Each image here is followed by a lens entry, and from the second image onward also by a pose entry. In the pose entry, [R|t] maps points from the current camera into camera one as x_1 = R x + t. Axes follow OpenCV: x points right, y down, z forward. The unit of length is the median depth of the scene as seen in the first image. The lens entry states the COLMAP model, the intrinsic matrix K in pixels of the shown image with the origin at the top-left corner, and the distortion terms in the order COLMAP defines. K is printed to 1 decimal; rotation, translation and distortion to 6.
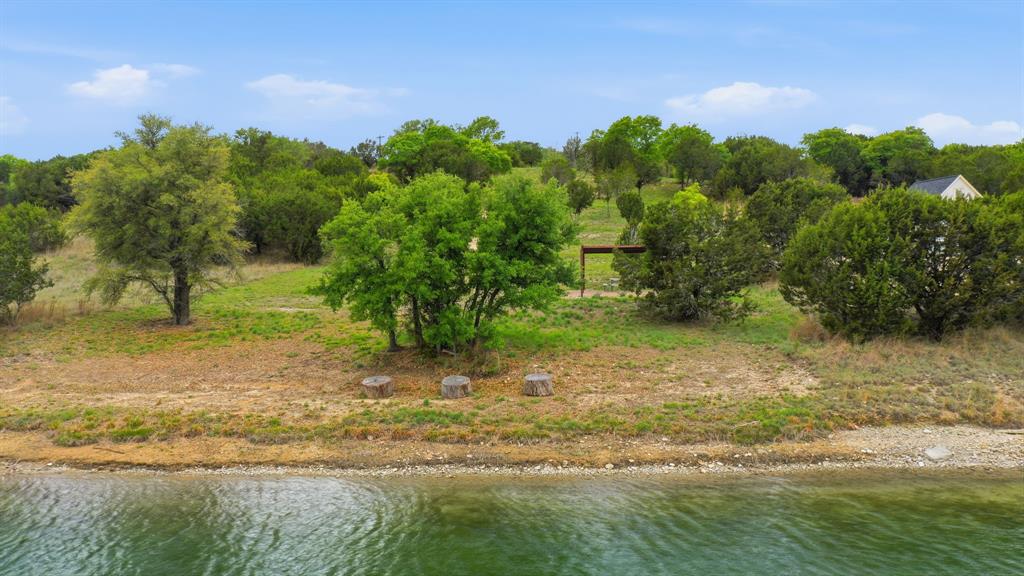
lens RADIAL K [[799.8, 0, 512.5], [0, 799.8, 288.6], [0, 0, 1]] dist [-0.005334, 0.003648]
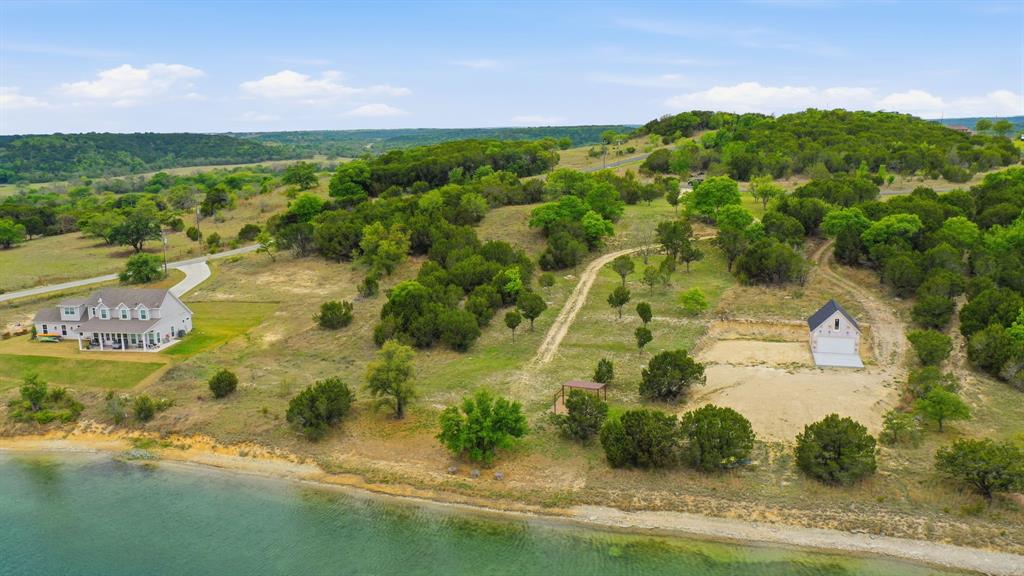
lens RADIAL K [[799.8, 0, 511.6], [0, 799.8, 287.7], [0, 0, 1]] dist [-0.005334, 0.003648]
pose [[0.960640, 0.049382, -0.273373, 0.429782], [-0.006827, 0.987973, 0.154478, -0.524809], [0.277714, -0.146531, 0.949423, -0.902428]]
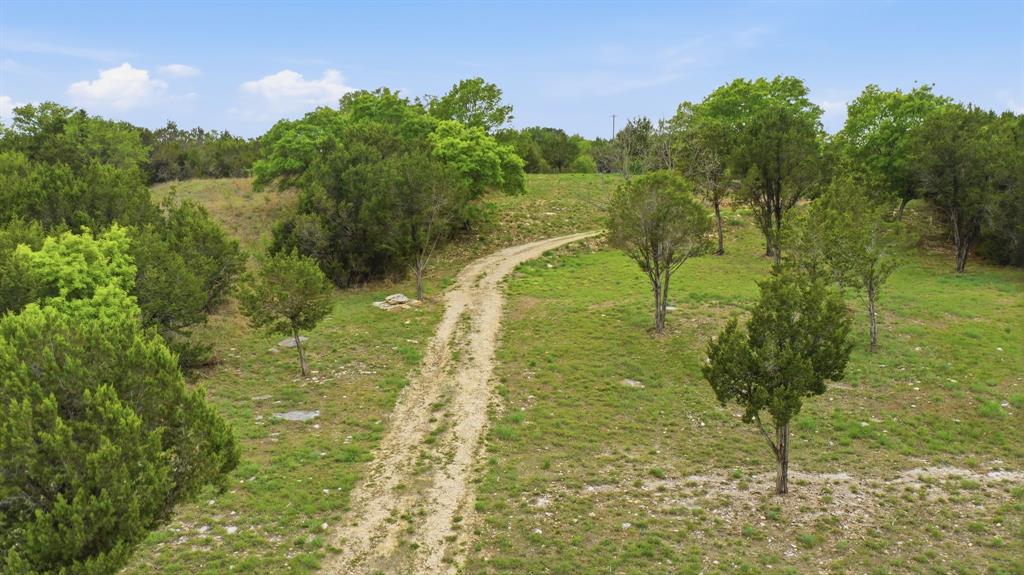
lens RADIAL K [[799.8, 0, 509.1], [0, 799.8, 292.9], [0, 0, 1]] dist [-0.005334, 0.003648]
pose [[0.999673, 0.000515, -0.025557, 0.003483], [0.000027, 0.999775, 0.021218, -0.181202], [0.025562, -0.021211, 0.999448, 0.998266]]
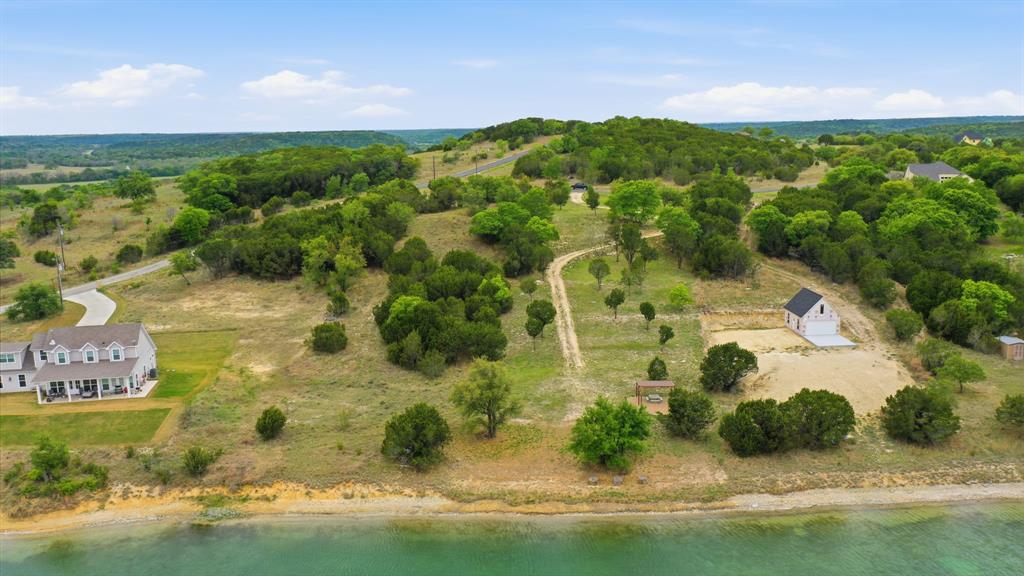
lens RADIAL K [[799.8, 0, 514.4], [0, 799.8, 287.4], [0, 0, 1]] dist [-0.005334, 0.003648]
pose [[0.999006, -0.012728, 0.042721, -0.289021], [0.006270, 0.988962, 0.148038, -0.531623], [-0.044134, -0.147623, 0.988059, -0.972920]]
